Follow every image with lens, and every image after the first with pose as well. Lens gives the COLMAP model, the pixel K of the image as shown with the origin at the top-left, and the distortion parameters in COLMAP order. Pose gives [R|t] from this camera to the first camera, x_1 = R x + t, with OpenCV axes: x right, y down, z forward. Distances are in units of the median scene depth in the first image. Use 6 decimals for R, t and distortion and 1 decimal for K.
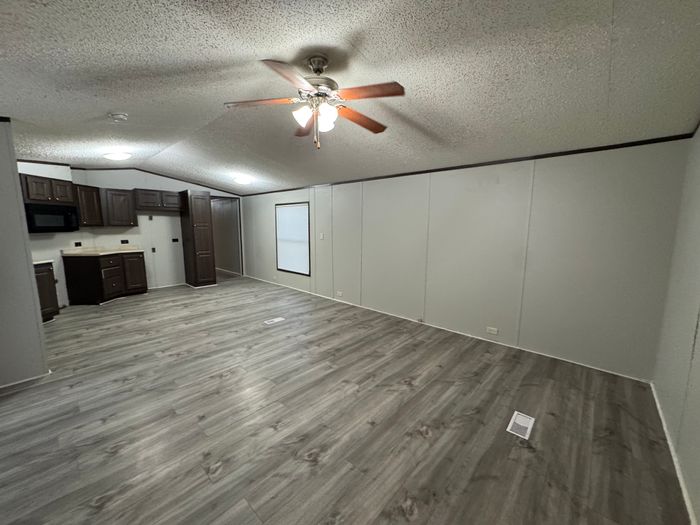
lens RADIAL K [[281.7, 0, 350.5], [0, 281.7, 262.4], [0, 0, 1]] dist [0.000578, -0.000125]
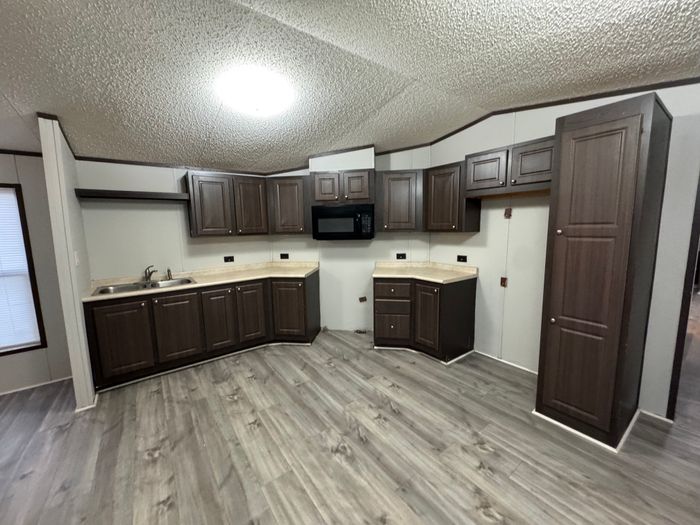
lens RADIAL K [[281.7, 0, 349.6], [0, 281.7, 260.8], [0, 0, 1]] dist [0.000578, -0.000125]
pose [[-0.182290, 0.109402, -0.977139, -0.231688], [-0.117374, 0.984263, 0.132096, -0.128507], [0.976214, 0.138771, -0.166581, 0.961137]]
